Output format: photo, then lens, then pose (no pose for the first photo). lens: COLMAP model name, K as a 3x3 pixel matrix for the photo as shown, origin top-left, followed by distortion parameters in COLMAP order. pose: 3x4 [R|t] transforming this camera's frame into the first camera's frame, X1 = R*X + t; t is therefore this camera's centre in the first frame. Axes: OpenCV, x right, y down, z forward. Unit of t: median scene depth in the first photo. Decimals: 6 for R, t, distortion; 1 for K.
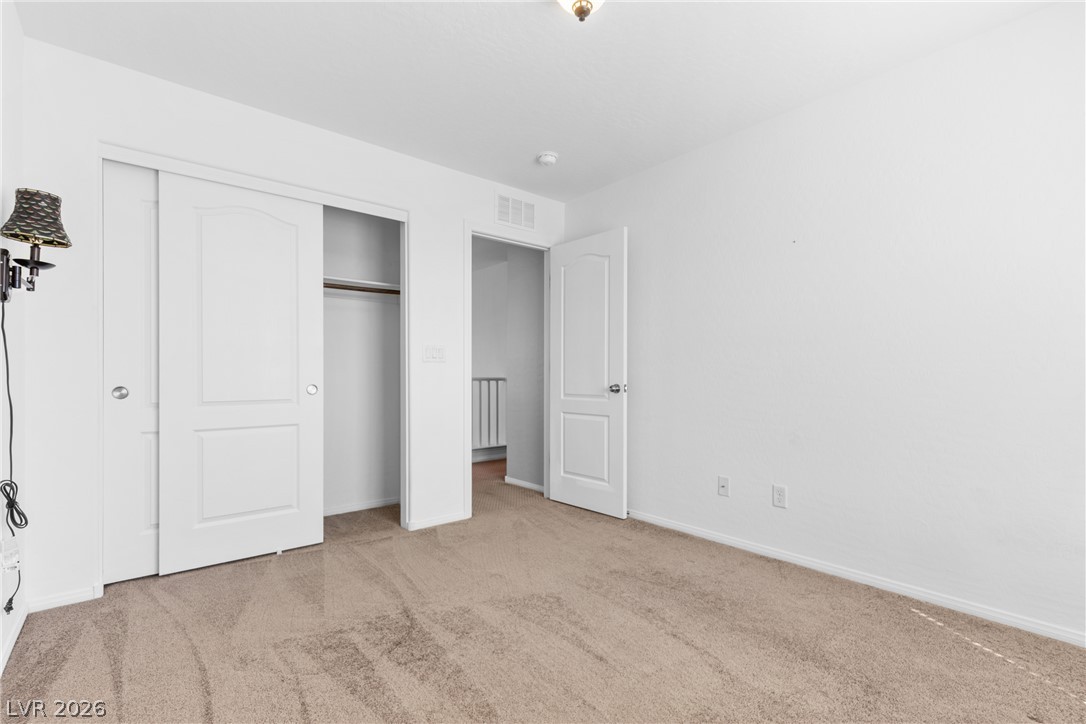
lens RADIAL K [[499.9, 0, 541.9], [0, 499.9, 370.7], [0, 0, 1]] dist [0.015330, -0.001438]
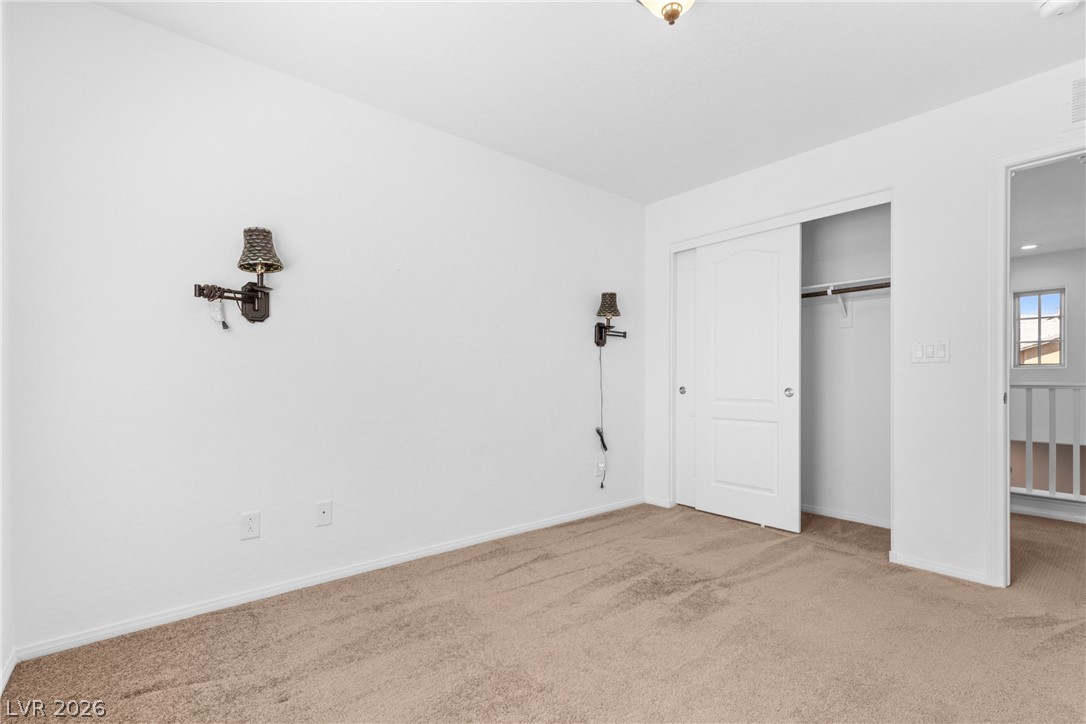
lens RADIAL K [[499.9, 0, 553.7], [0, 499.9, 370.7], [0, 0, 1]] dist [0.015330, -0.001438]
pose [[0.010808, -0.017489, -0.999789, 0.737037], [0.012545, 0.999771, -0.017353, 0.001810], [0.999863, -0.012355, 0.011025, 0.515709]]
